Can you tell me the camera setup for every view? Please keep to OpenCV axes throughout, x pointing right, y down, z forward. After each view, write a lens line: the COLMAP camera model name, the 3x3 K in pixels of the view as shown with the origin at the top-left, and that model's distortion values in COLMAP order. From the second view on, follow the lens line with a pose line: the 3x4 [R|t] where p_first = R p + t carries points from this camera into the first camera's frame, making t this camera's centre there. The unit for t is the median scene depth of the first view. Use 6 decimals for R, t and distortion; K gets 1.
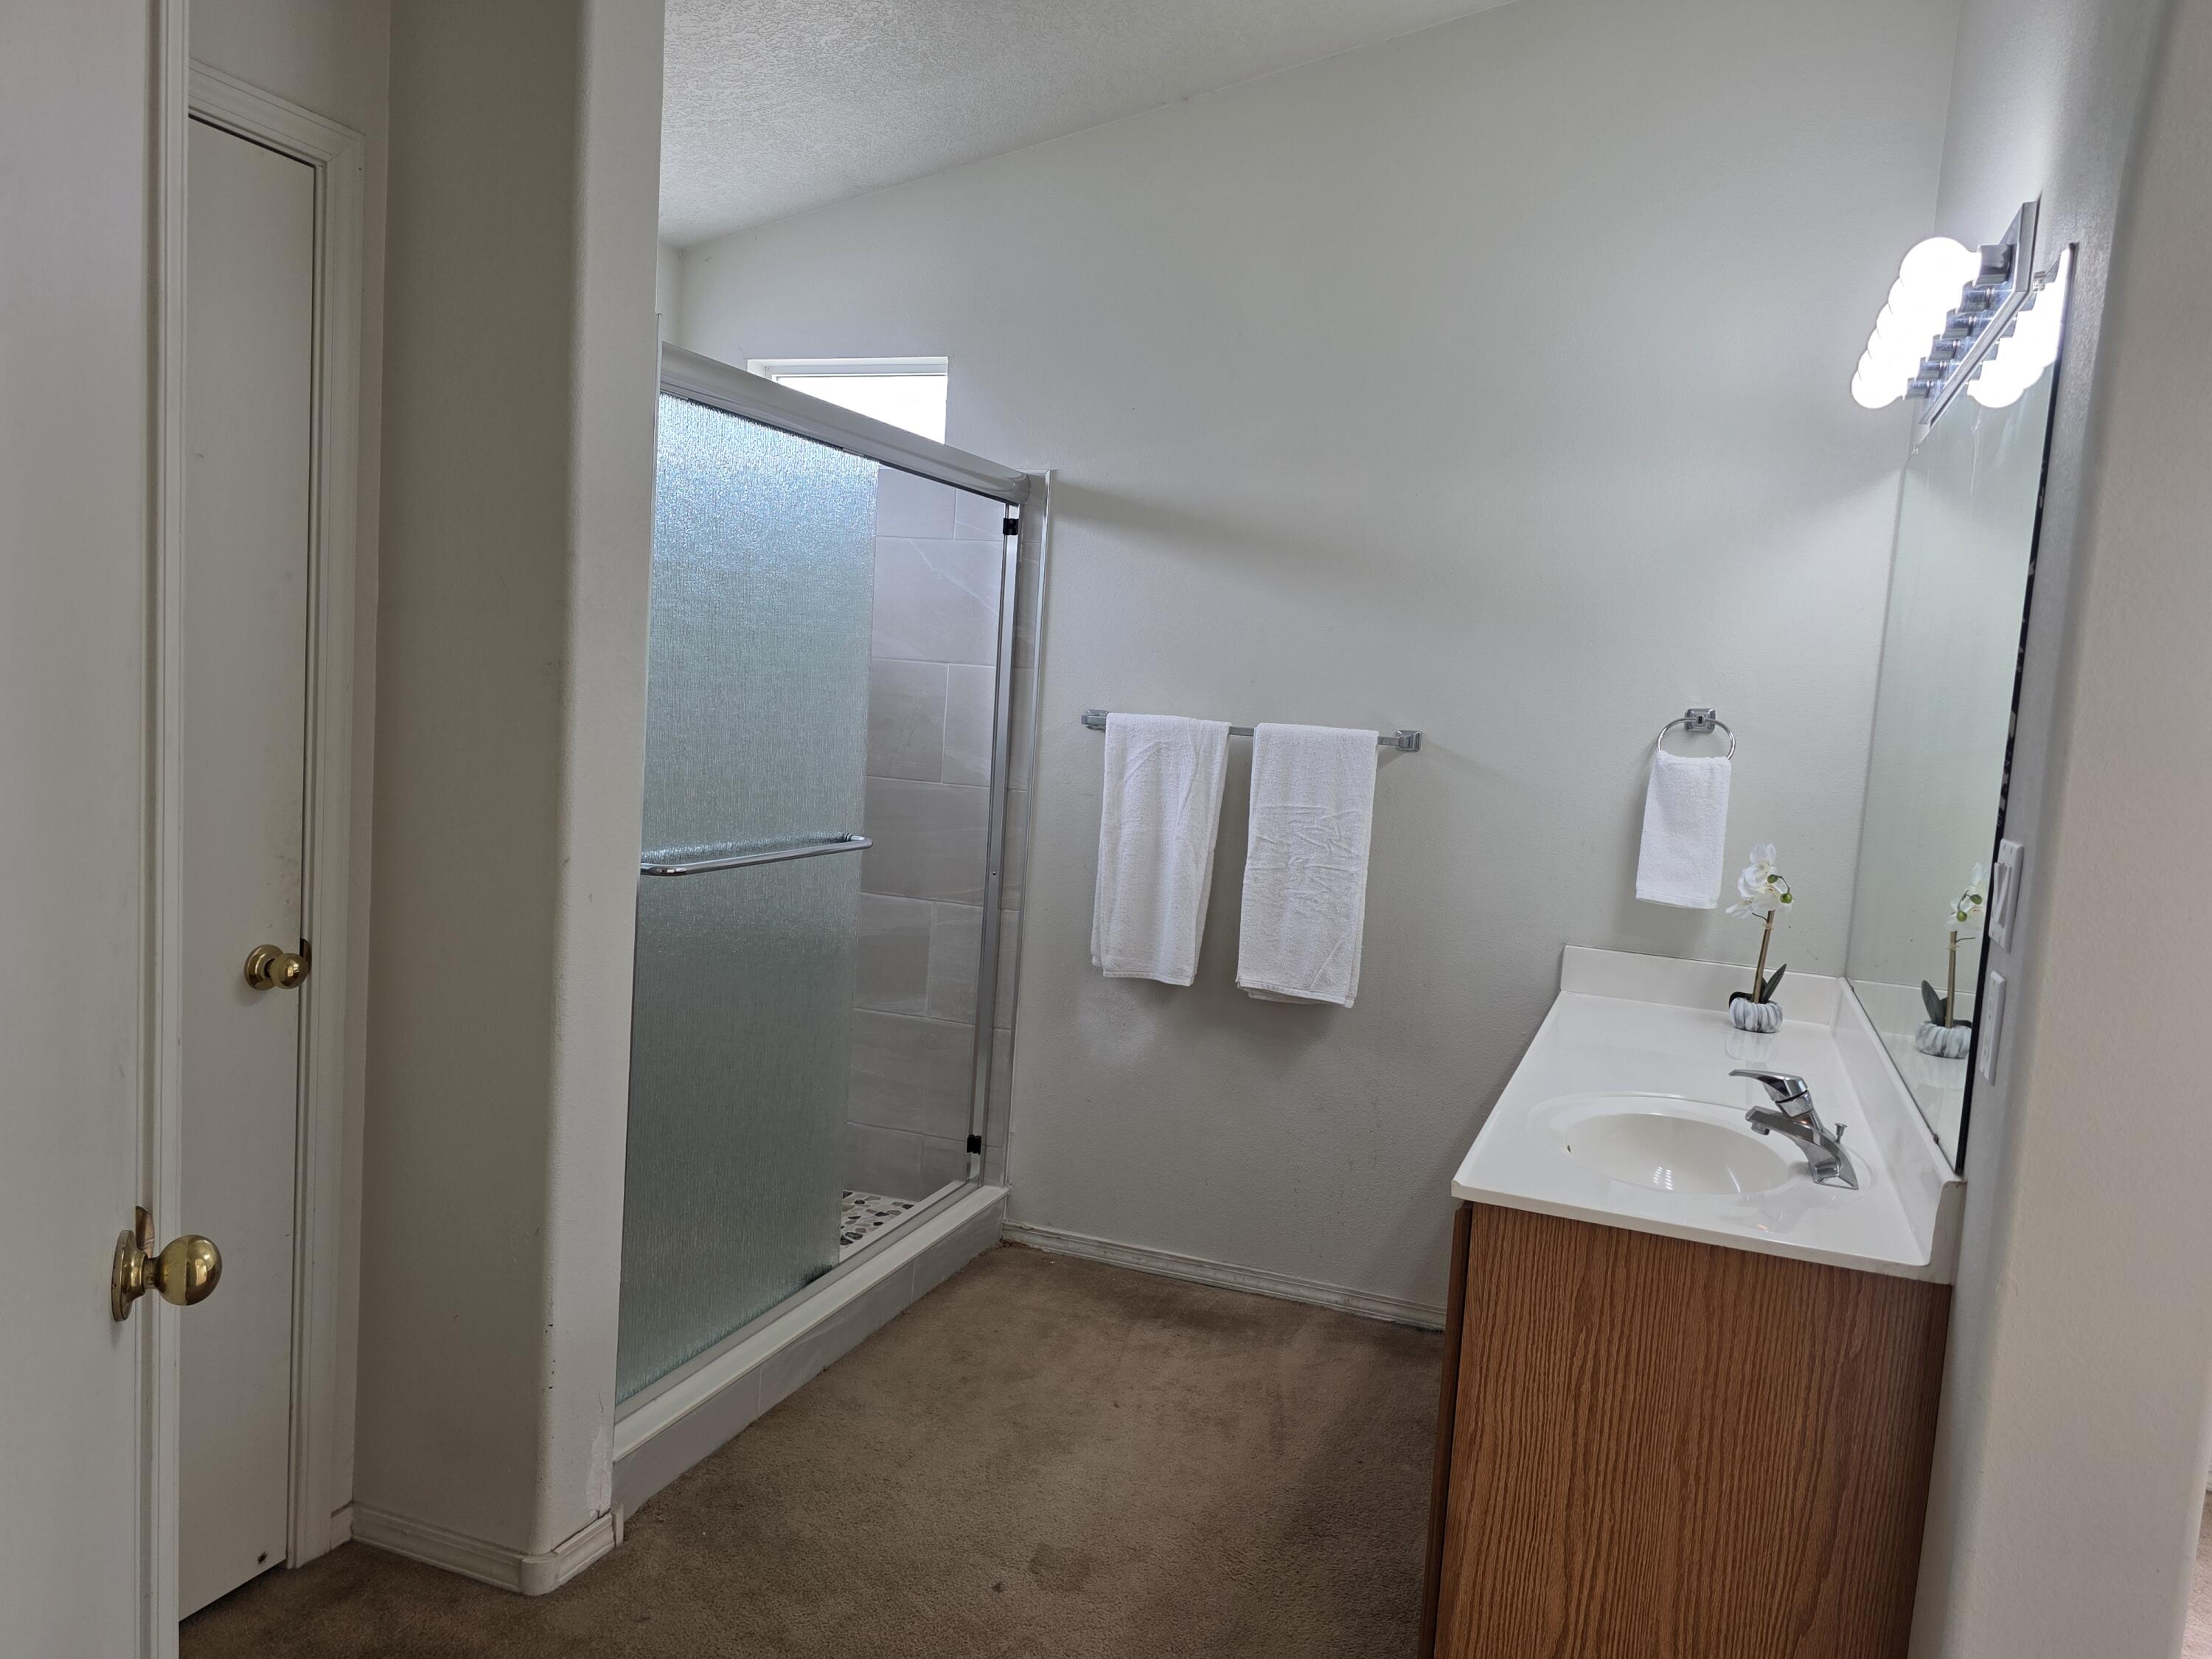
lens RADIAL K [[1547.5, 0, 1106.4], [0, 1547.5, 814.6], [0, 0, 1]] dist [0.046219, -0.040792]
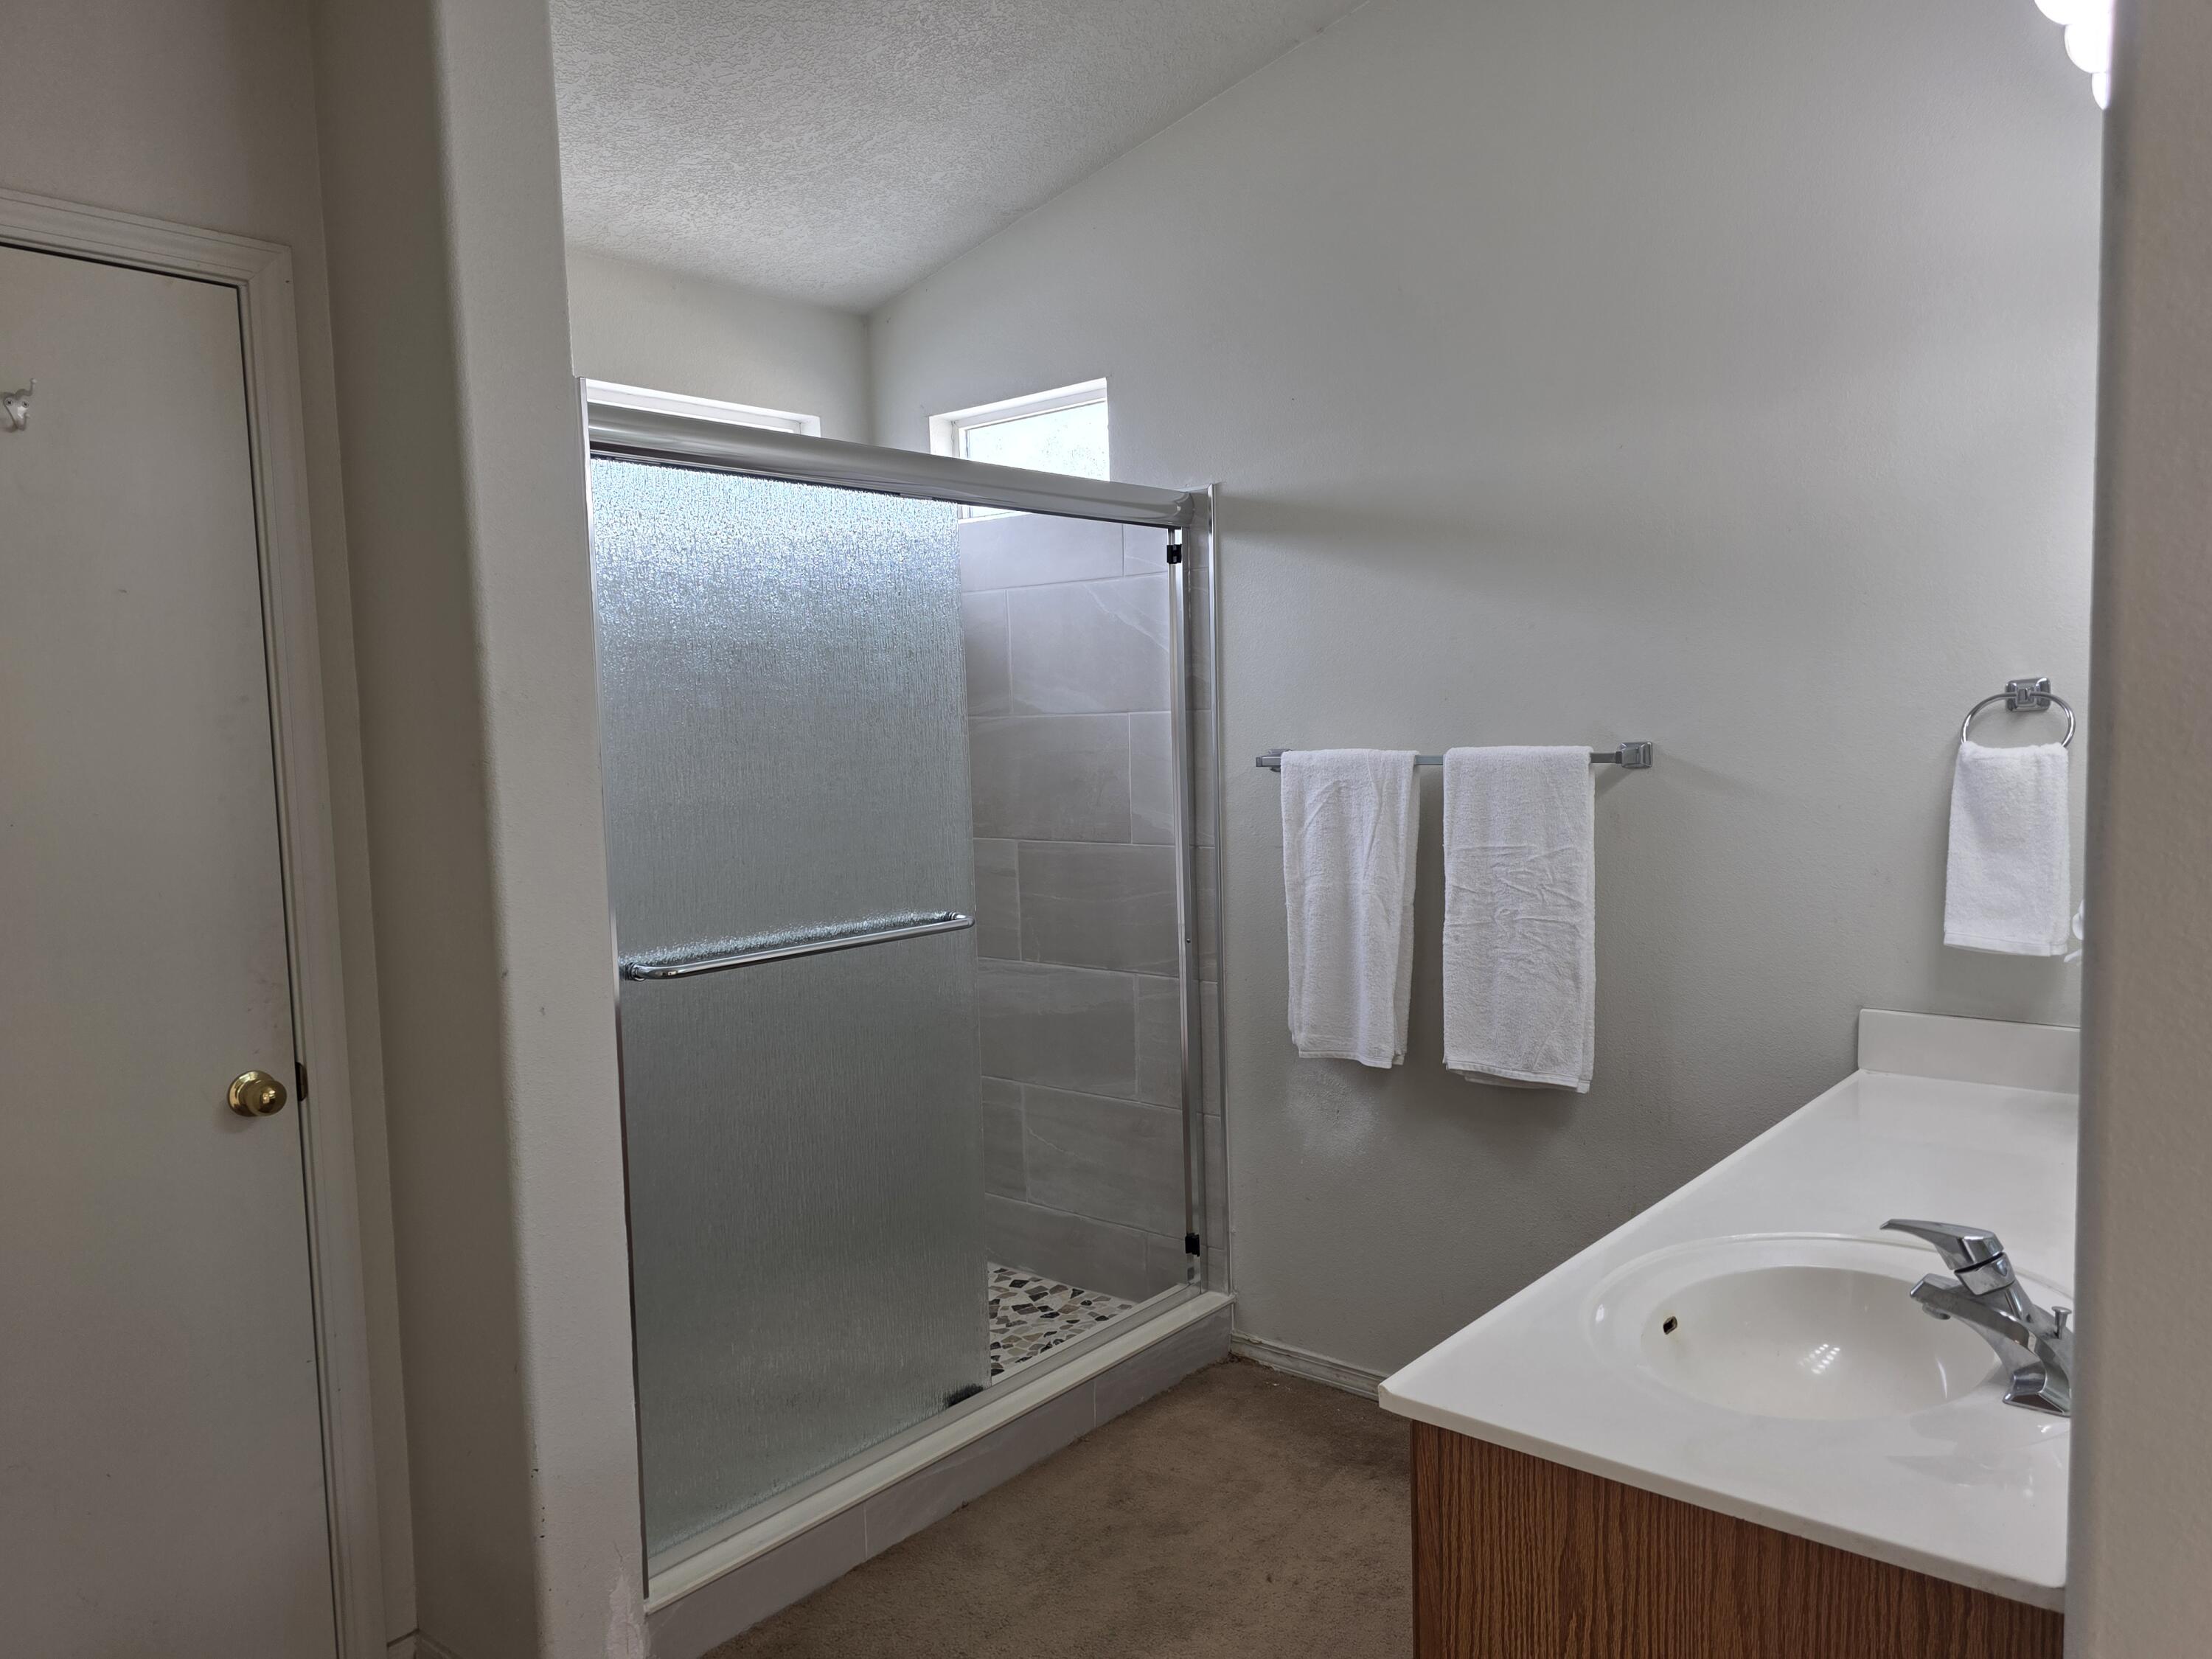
lens RADIAL K [[1547.5, 0, 1096.1], [0, 1547.5, 841.7], [0, 0, 1]] dist [0.046219, -0.040792]
pose [[0.940471, -0.067205, -0.333162, 0.212159], [0.063912, 0.997738, -0.020849, -0.004947], [0.333809, -0.001686, 0.942639, 0.165870]]
